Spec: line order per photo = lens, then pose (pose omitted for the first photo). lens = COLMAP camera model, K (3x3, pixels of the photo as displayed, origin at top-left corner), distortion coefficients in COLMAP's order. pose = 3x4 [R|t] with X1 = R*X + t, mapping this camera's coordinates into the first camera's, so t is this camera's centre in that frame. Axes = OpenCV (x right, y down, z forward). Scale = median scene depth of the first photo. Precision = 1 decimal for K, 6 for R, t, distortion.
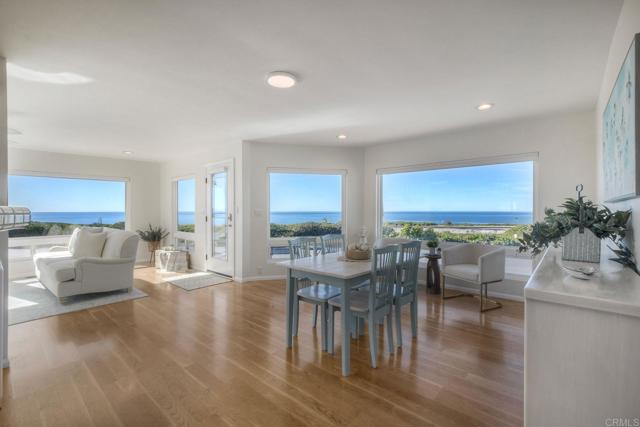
lens RADIAL K [[286.4, 0, 314.1], [0, 286.4, 213.5], [0, 0, 1]] dist [-0.001128, -0.000078]
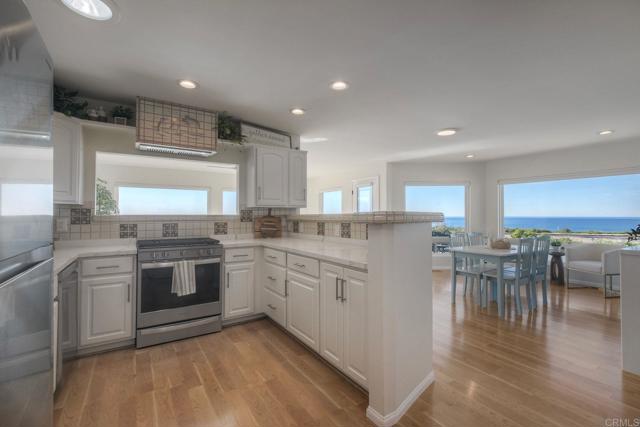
lens RADIAL K [[286.4, 0, 327.0], [0, 286.4, 211.8], [0, 0, 1]] dist [-0.001128, -0.000078]
pose [[0.967033, -0.000358, -0.254650, -0.209982], [-0.005584, 0.999729, -0.022610, 0.006532], [0.254589, 0.023287, 0.966769, -0.406949]]
